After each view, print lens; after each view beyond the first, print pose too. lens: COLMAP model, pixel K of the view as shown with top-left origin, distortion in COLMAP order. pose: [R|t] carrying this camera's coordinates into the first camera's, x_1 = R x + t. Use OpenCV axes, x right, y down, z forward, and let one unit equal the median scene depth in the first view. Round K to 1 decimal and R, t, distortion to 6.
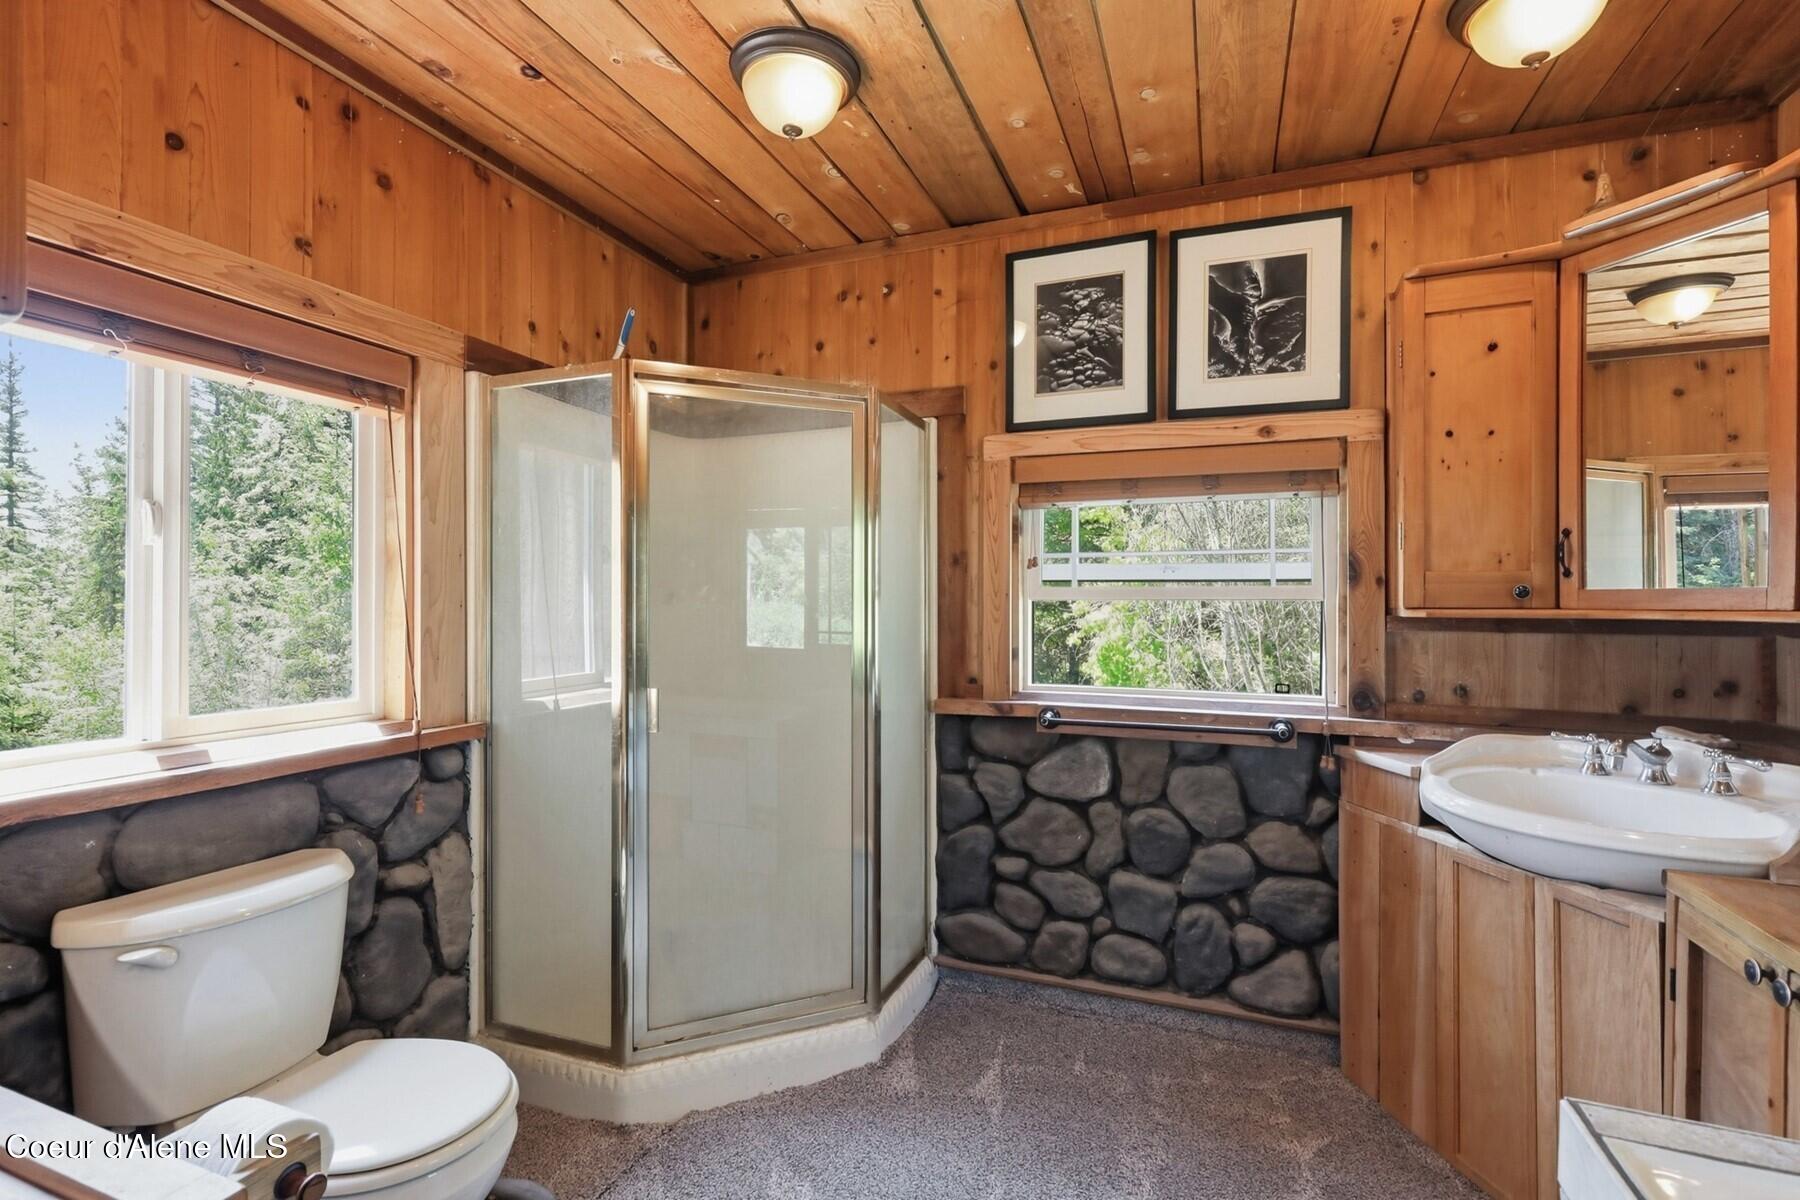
lens RADIAL K [[824.8, 0, 902.4], [0, 824.8, 603.3], [0, 0, 1]] dist [-0.001526, 0.000646]
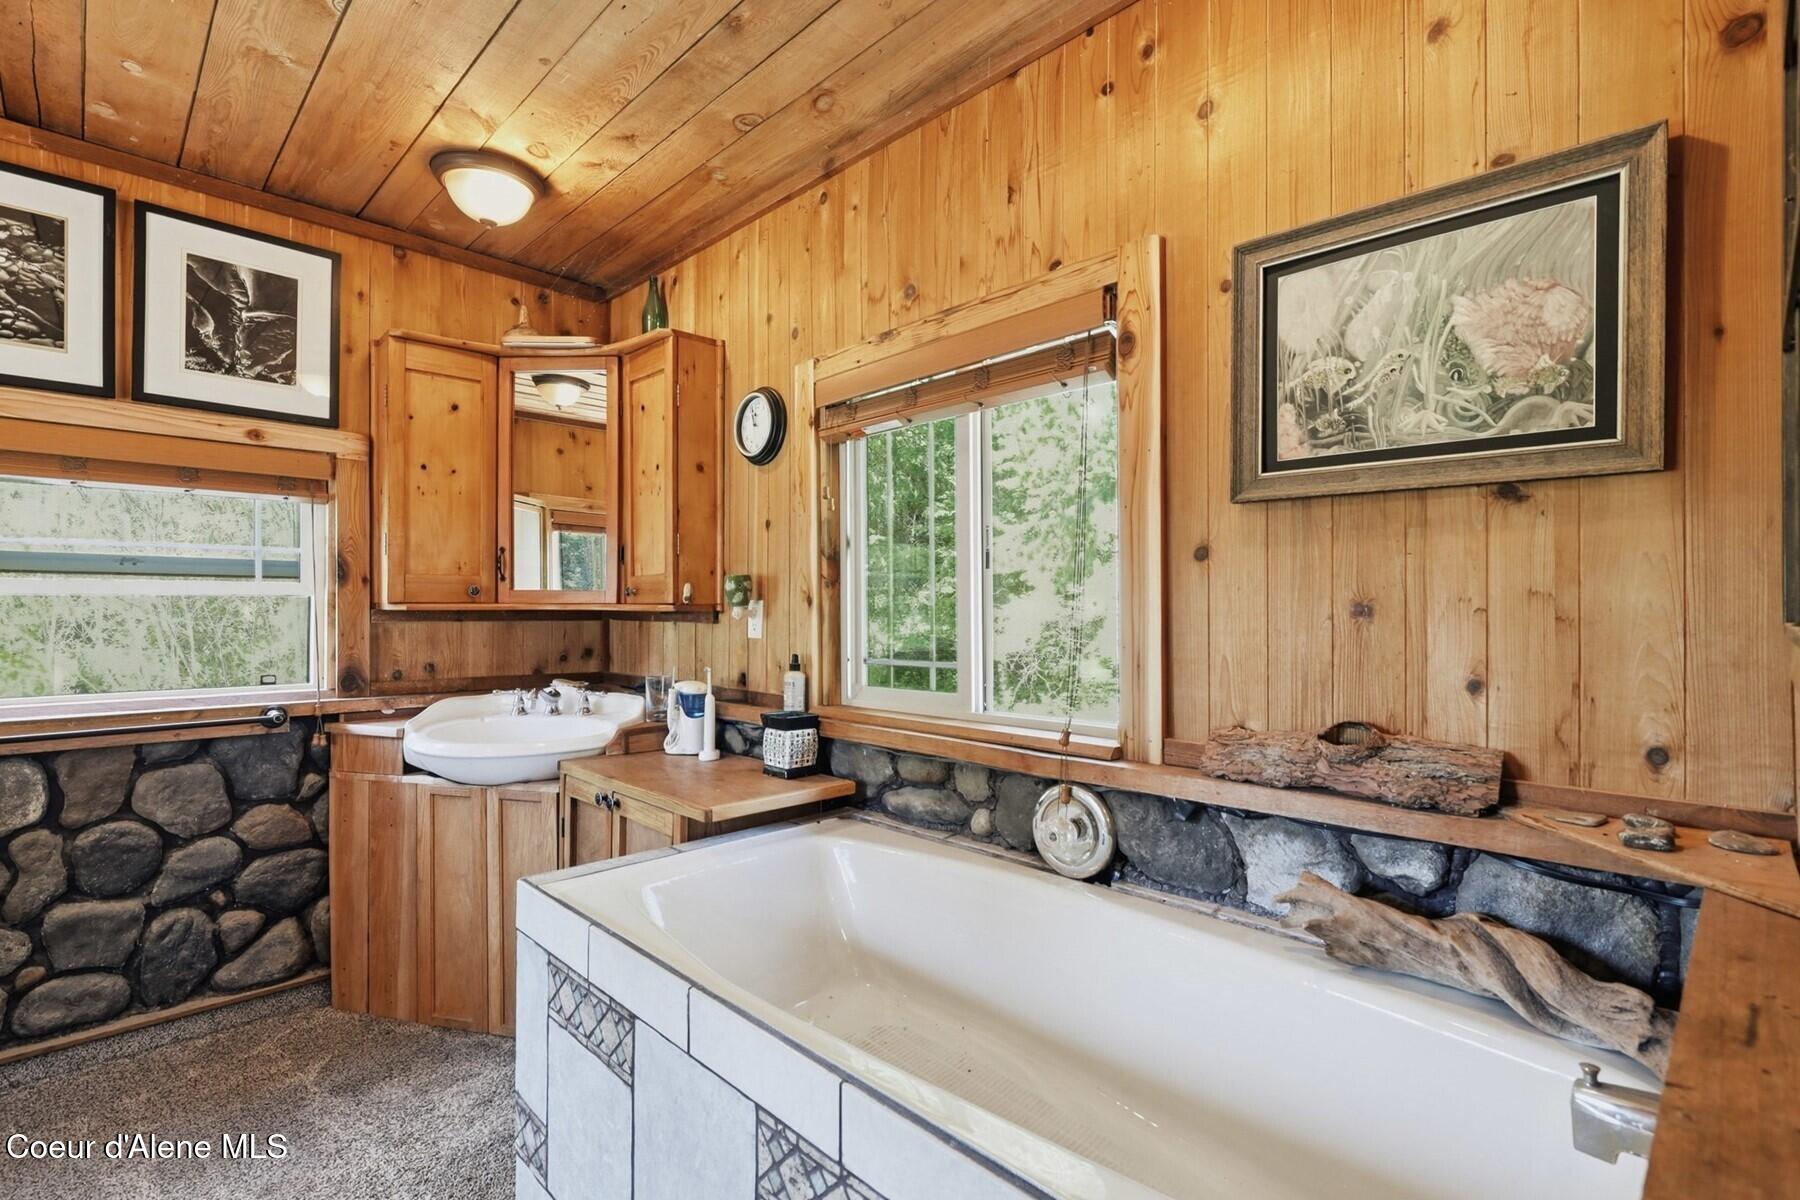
lens RADIAL K [[824.8, 0, 904.7], [0, 824.8, 602.2], [0, 0, 1]] dist [-0.001526, 0.000646]
pose [[0.402582, 0.000940, 0.915383, -0.190067], [-0.001760, 0.999998, -0.000253, 0.003386], [-0.915382, -0.001509, 0.402583, -0.183576]]
